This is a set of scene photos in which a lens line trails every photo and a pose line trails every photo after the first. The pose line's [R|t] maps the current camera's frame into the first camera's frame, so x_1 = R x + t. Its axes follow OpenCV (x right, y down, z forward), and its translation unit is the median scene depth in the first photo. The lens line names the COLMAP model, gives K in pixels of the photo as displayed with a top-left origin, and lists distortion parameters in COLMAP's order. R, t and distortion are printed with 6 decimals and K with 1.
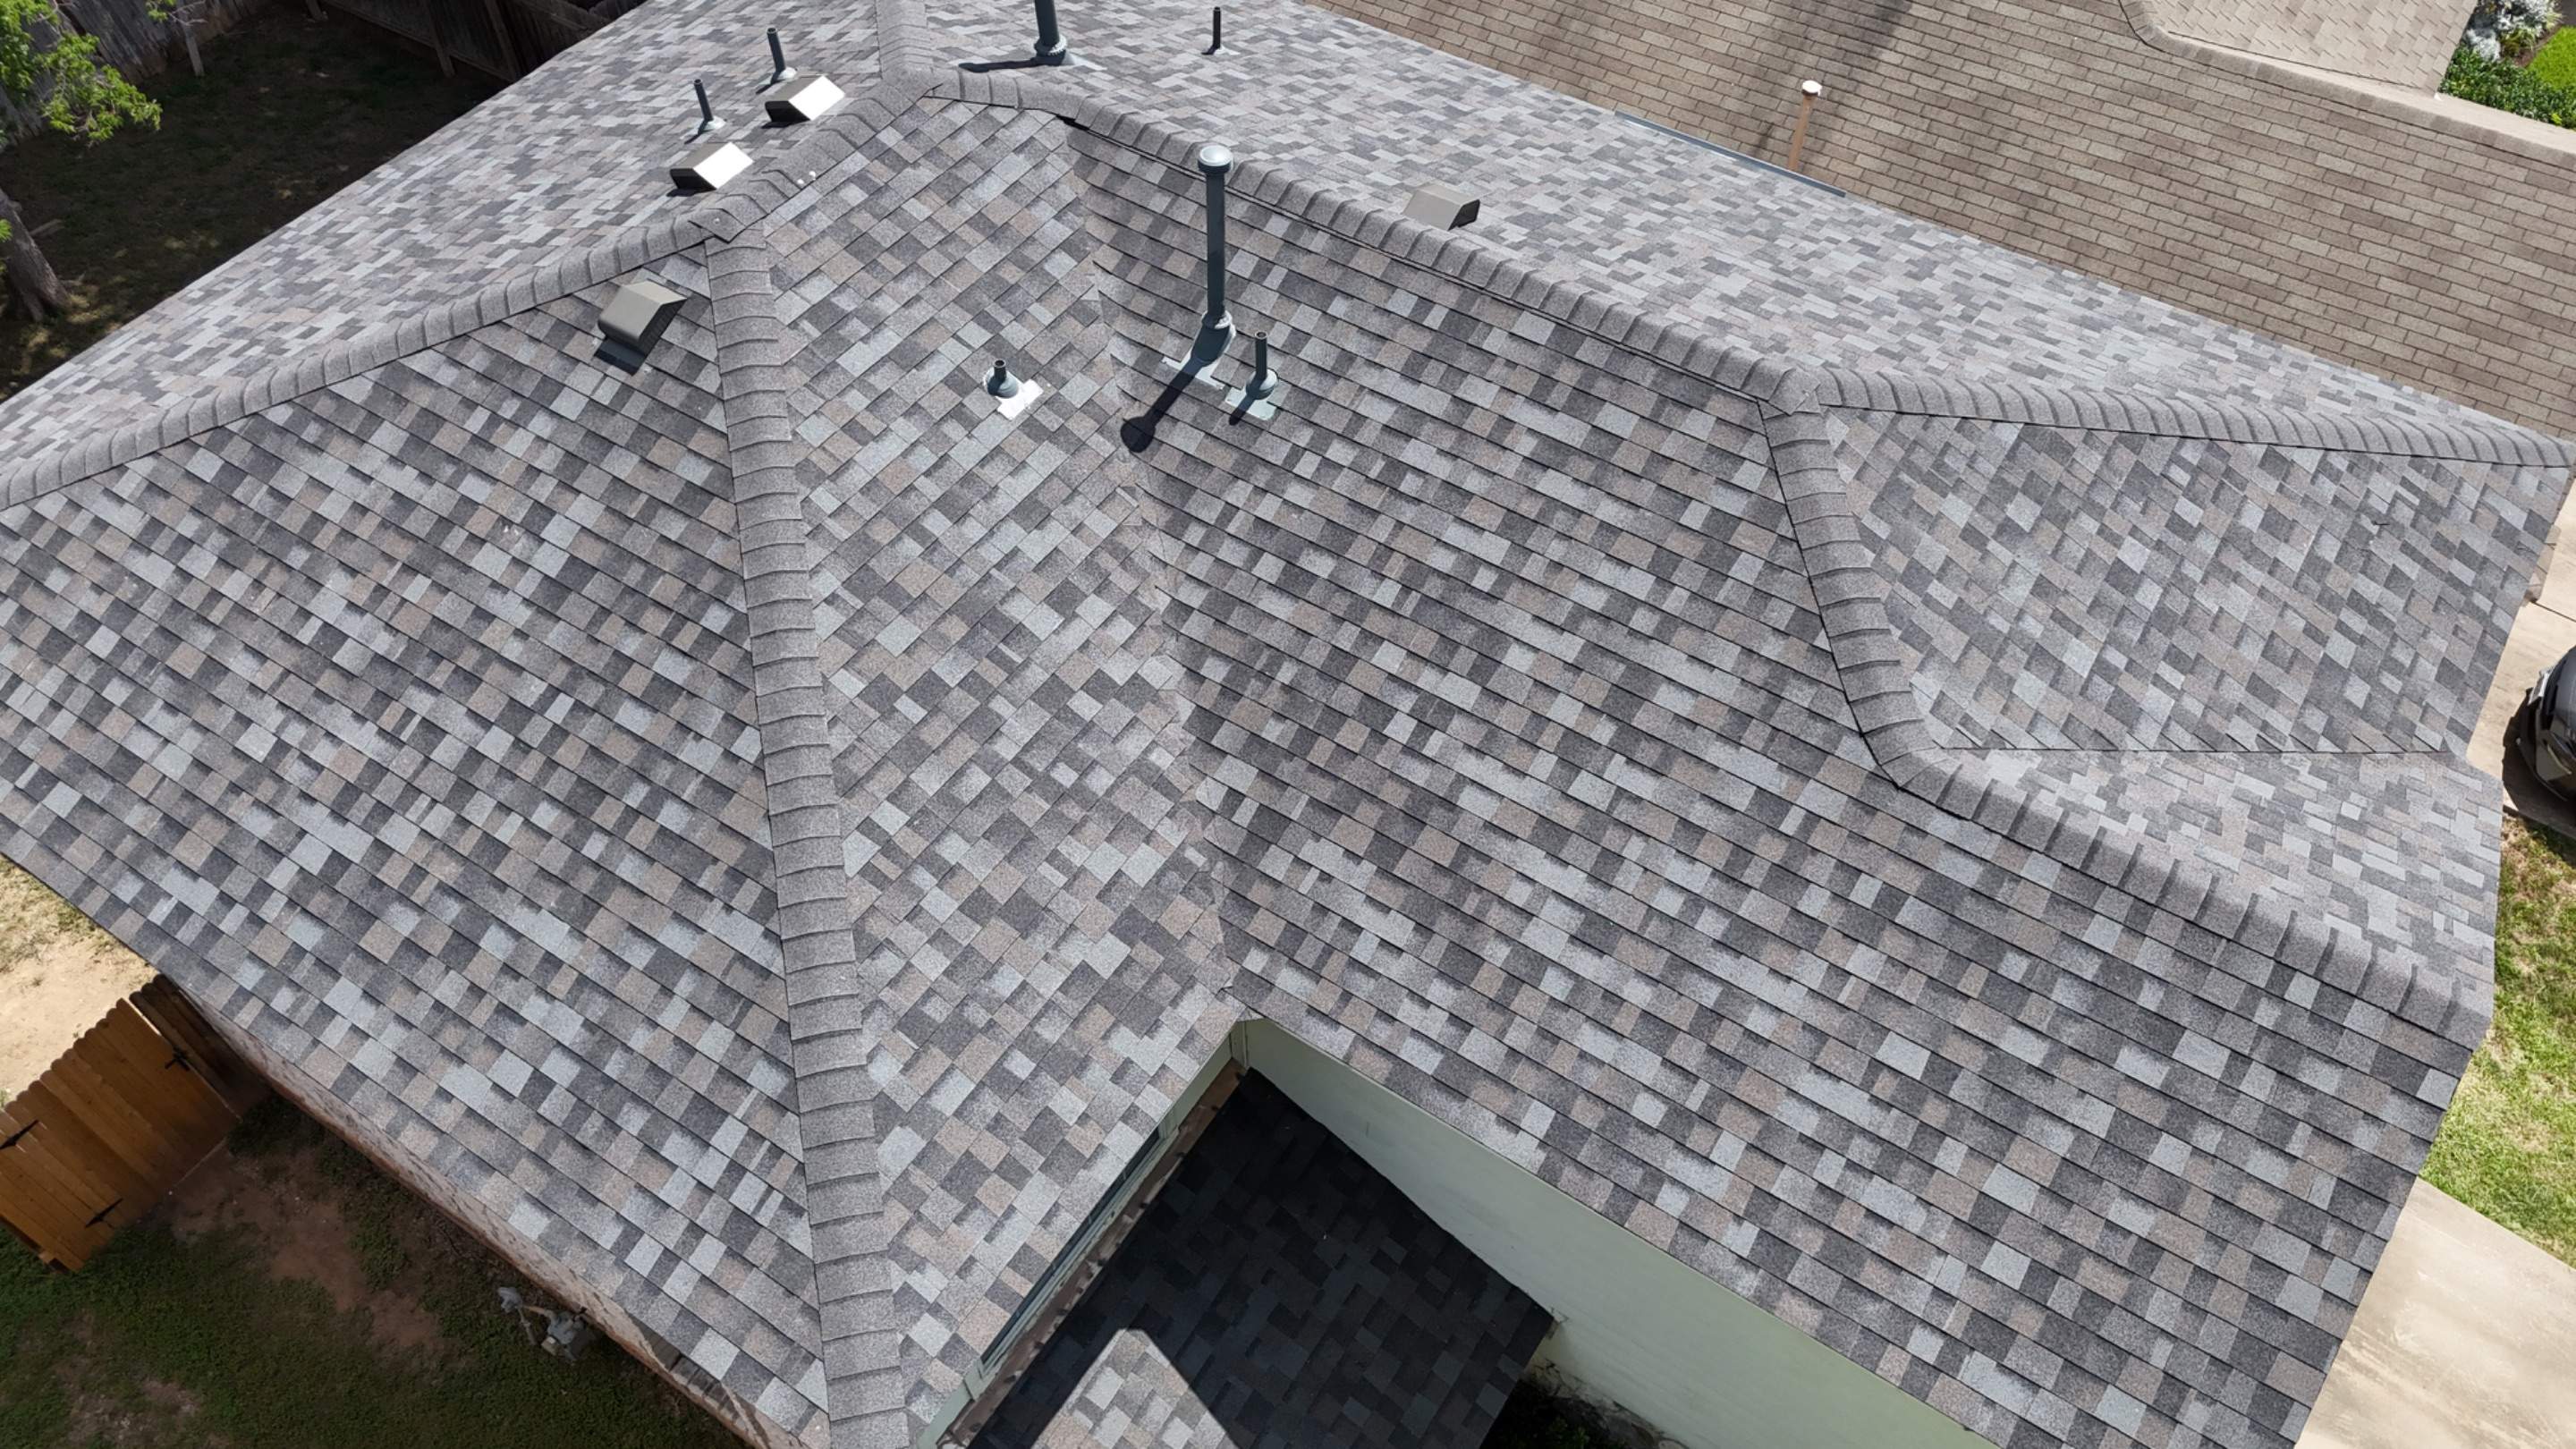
lens RADIAL K [[1894.9, 0, 1278.8], [0, 1894.9, 734.6], [0, 0, 1]] dist [0.078868, -0.080103]
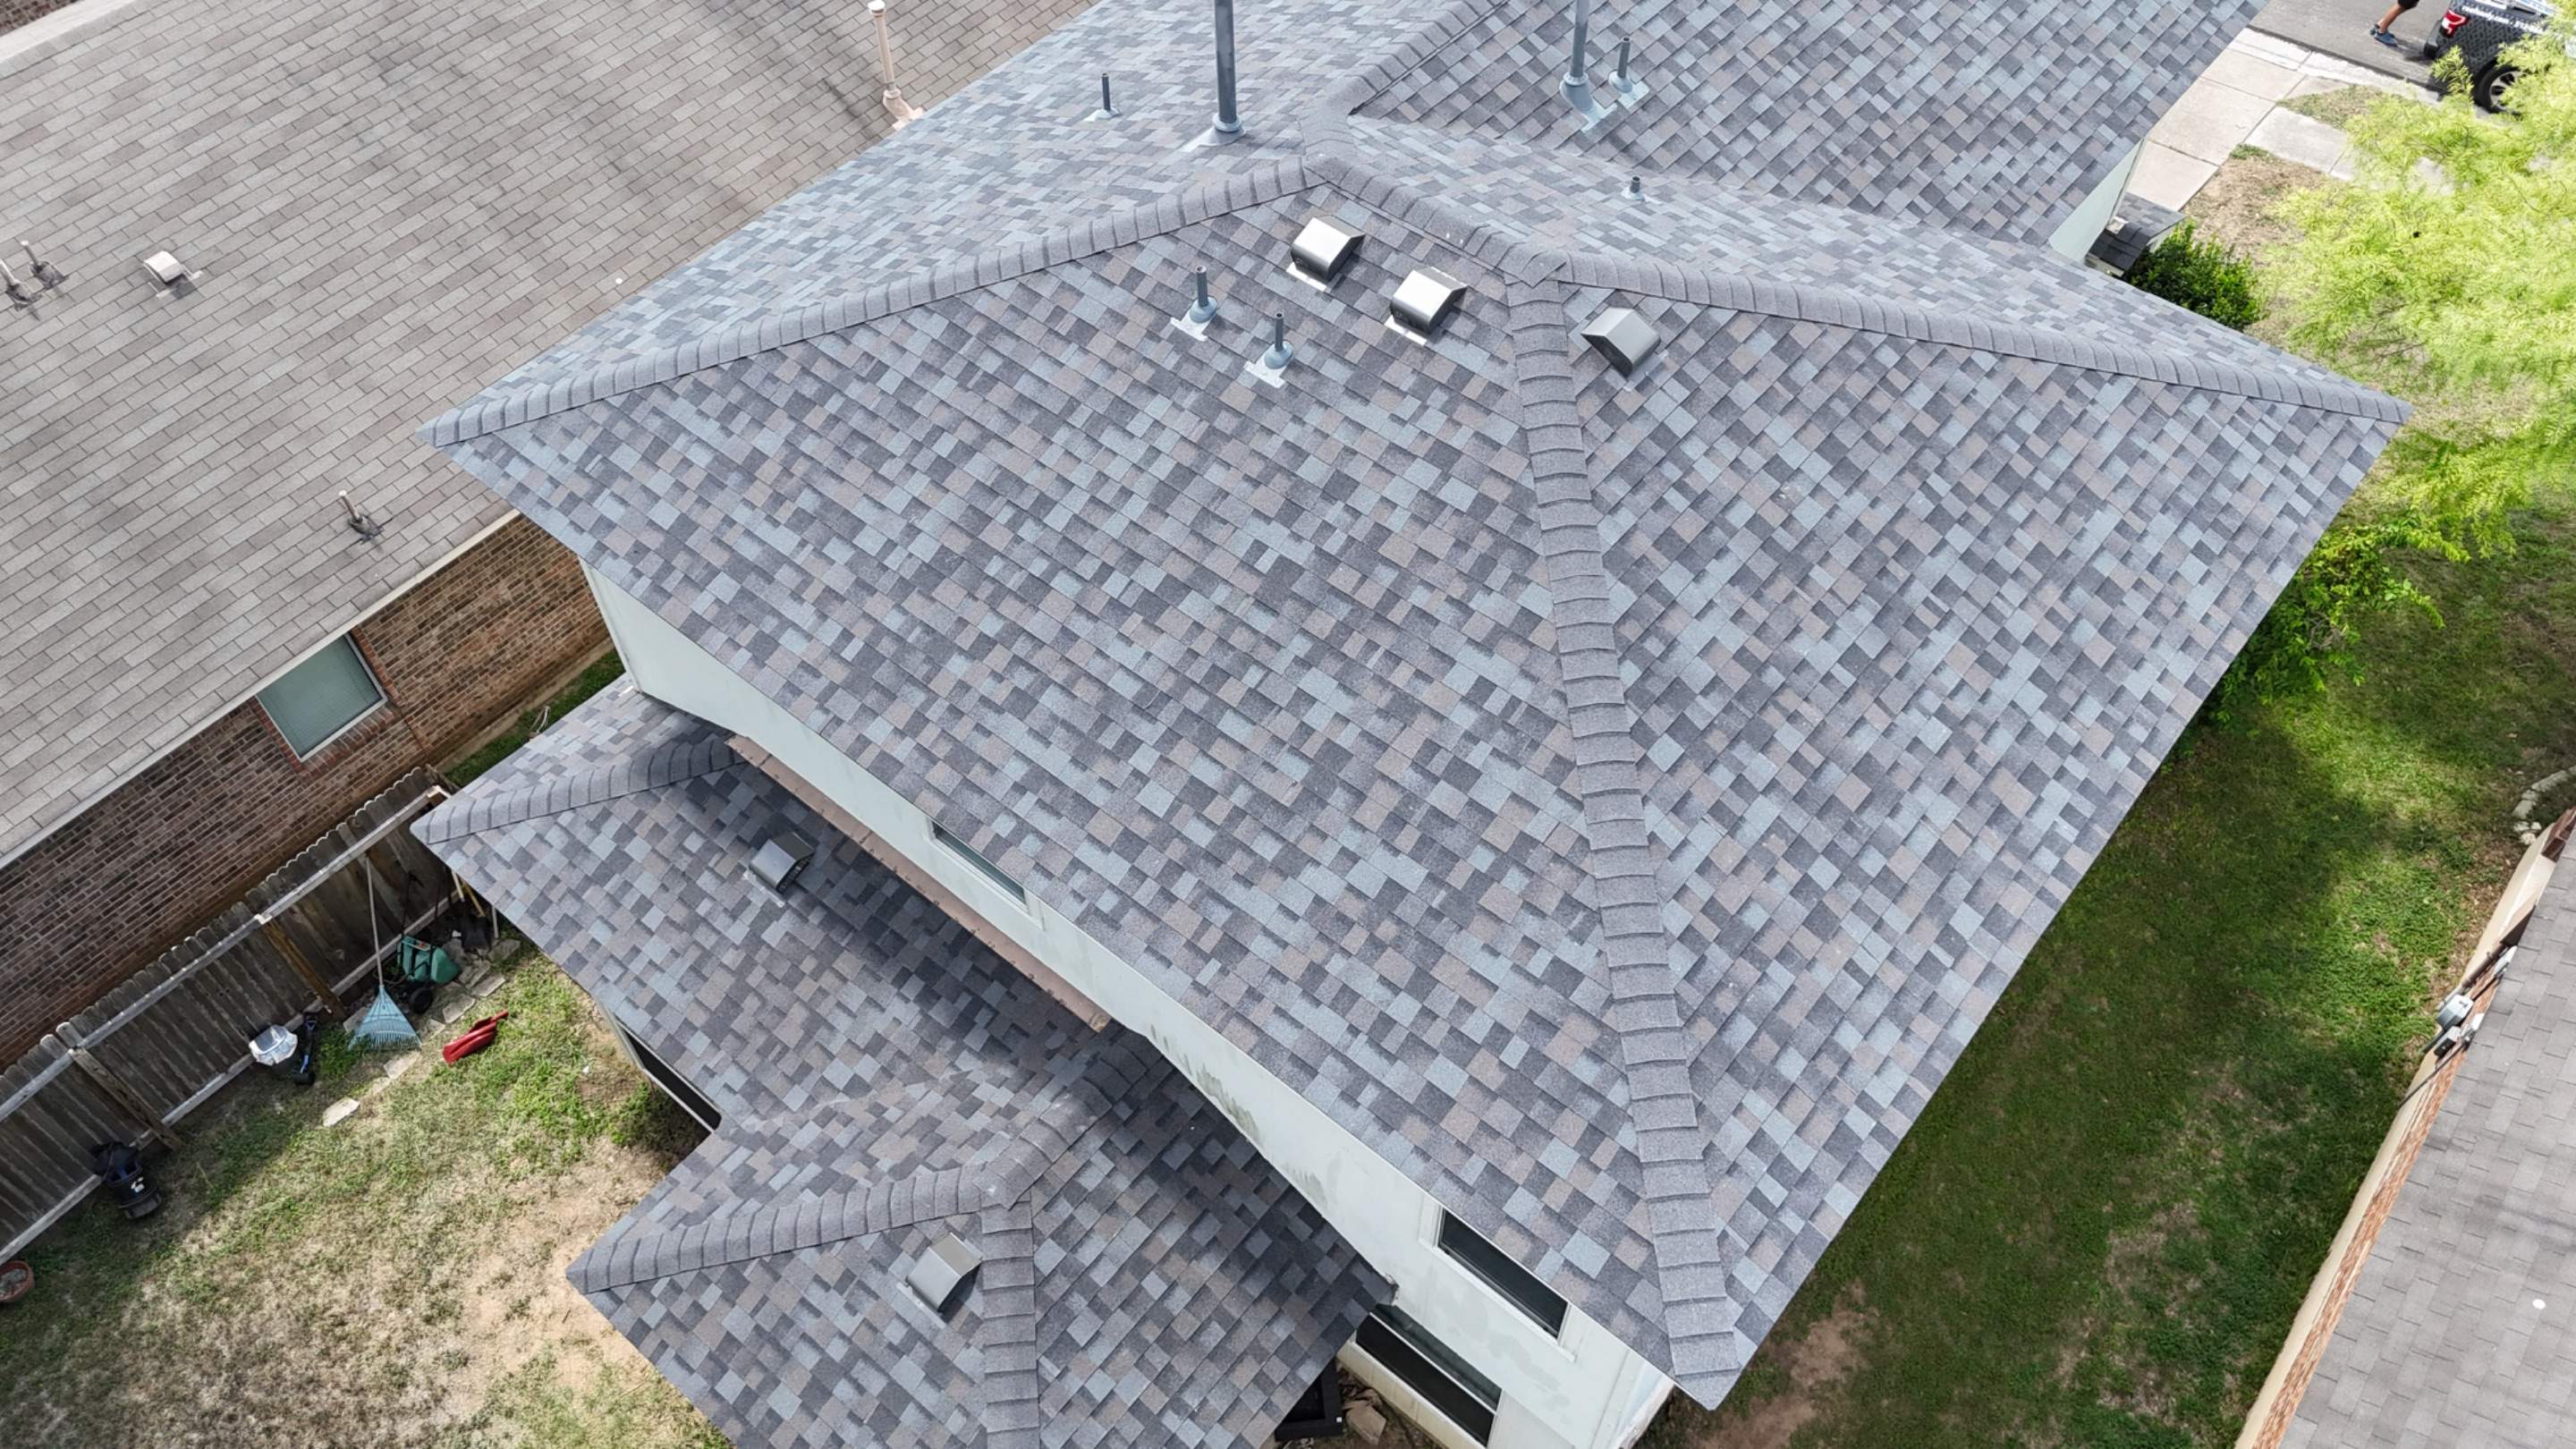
lens RADIAL K [[1894.9, 0, 1281.4], [0, 1894.9, 733.1], [0, 0, 1]] dist [0.078868, -0.080103]
pose [[0.108807, -0.784431, 0.610598, -1.280363], [0.780293, 0.447955, 0.436438, -0.798534], [-0.615876, 0.428958, 0.660827, 0.505742]]
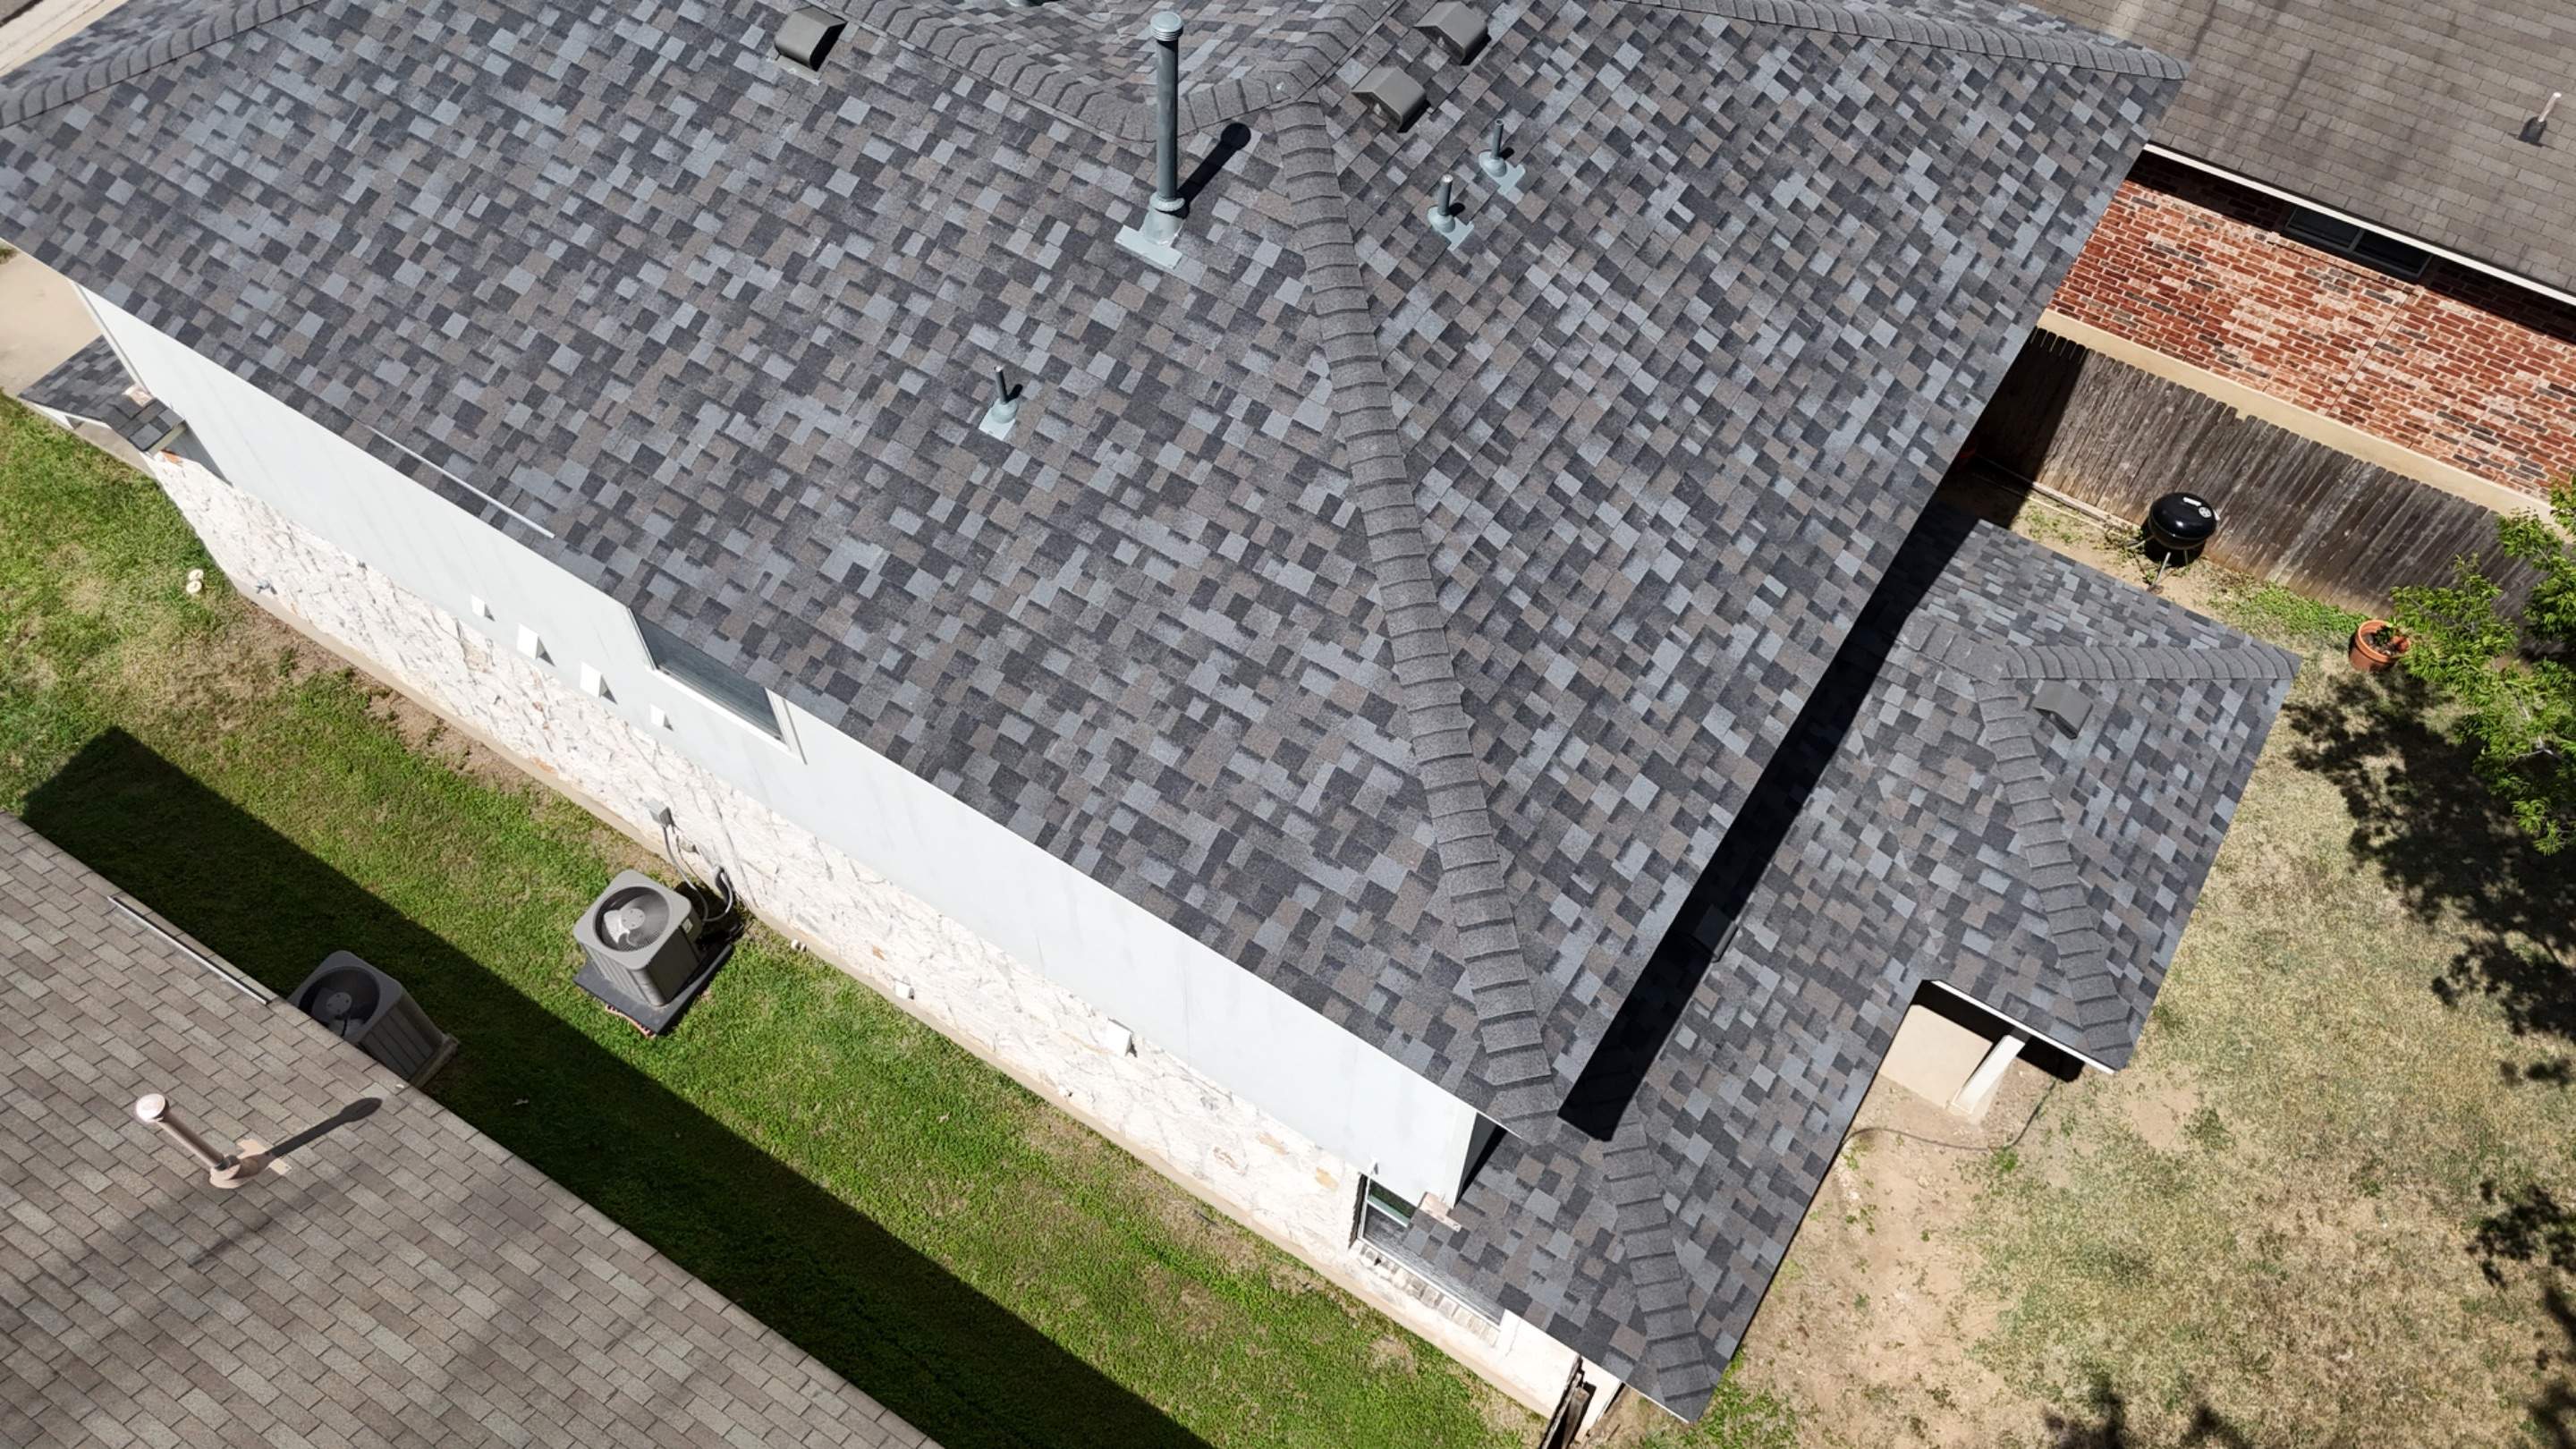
lens RADIAL K [[1894.9, 0, 1283.8], [0, 1894.9, 738.0], [0, 0, 1]] dist [0.078868, -0.080103]
pose [[-0.999854, 0.004594, -0.016476, -0.196921], [-0.017085, -0.313815, 0.949330, -1.675024], [-0.000809, 0.949473, 0.313847, 1.165758]]
